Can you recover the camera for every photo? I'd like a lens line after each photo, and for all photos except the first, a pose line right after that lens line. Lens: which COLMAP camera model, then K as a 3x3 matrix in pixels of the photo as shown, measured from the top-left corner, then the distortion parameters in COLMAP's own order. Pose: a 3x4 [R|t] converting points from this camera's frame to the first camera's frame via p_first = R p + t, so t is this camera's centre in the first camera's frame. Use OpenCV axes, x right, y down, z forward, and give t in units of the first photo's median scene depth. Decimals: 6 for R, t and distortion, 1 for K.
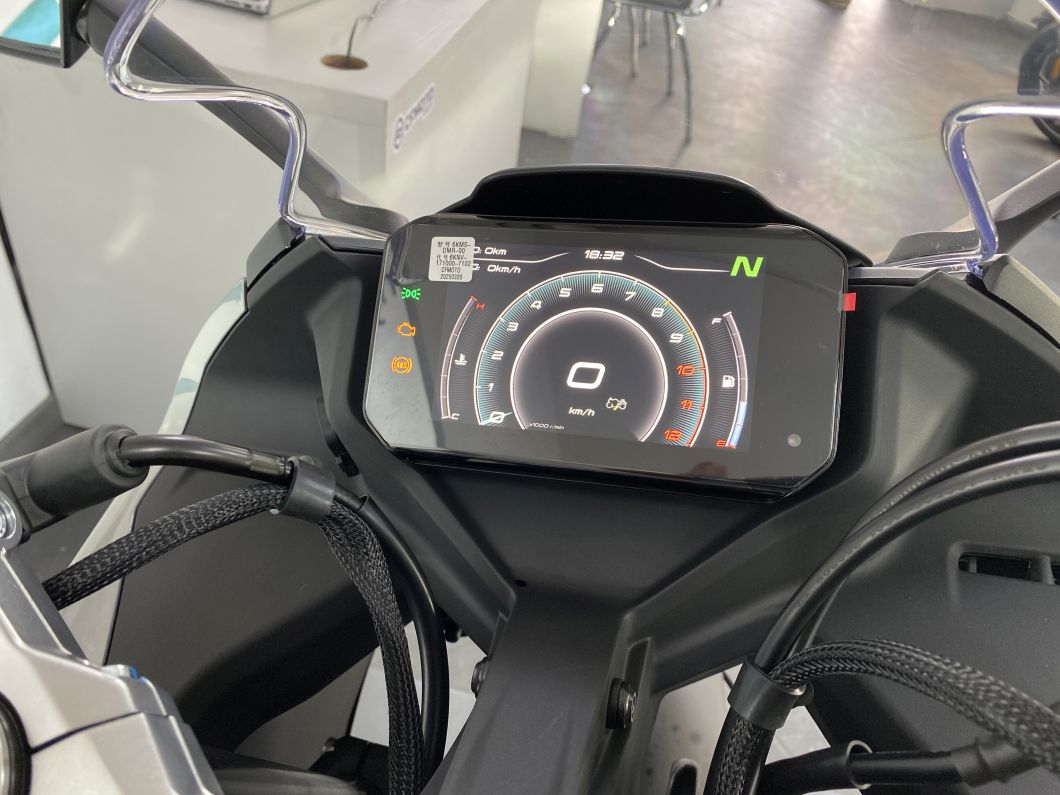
lens RADIAL K [[798.4, 0, 491.1], [0, 798.4, 401.1], [0, 0, 1]] dist [0.004978, -0.000797]
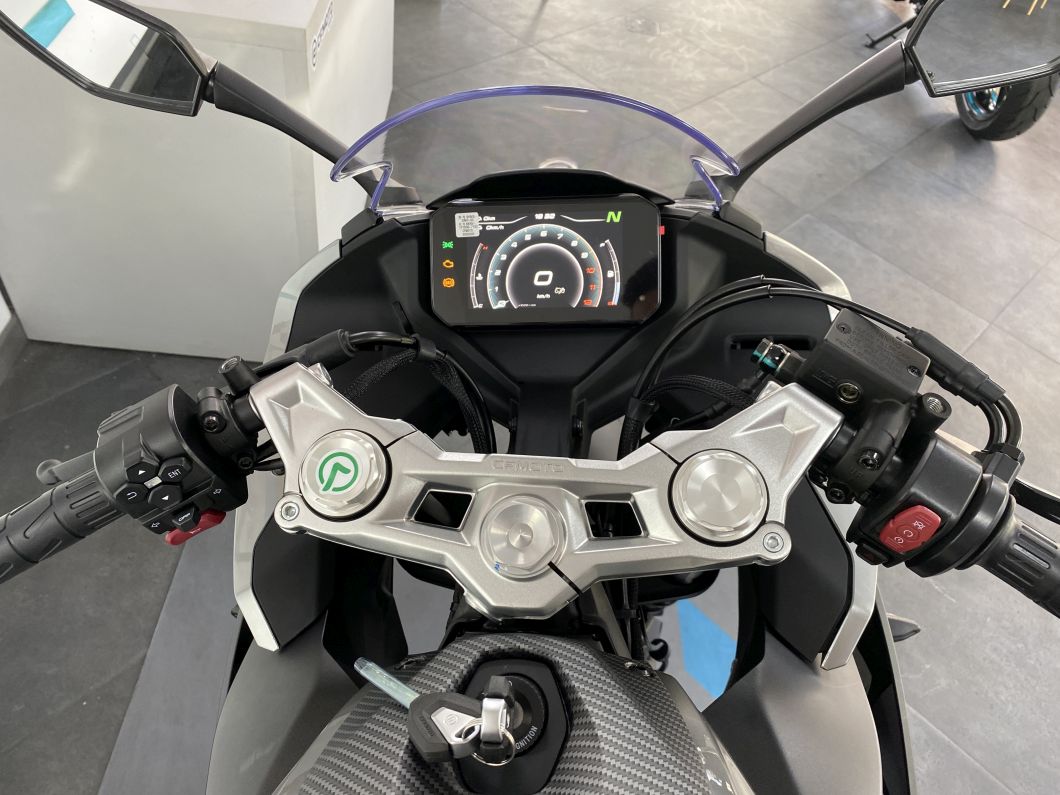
lens RADIAL K [[798.4, 0, 491.1], [0, 798.4, 401.1], [0, 0, 1]] dist [0.004978, -0.000797]
pose [[0.982768, -0.141569, 0.118850, -0.292662], [0.117842, 0.975226, 0.187212, -0.120226], [-0.142409, -0.169980, 0.975103, -1.004938]]
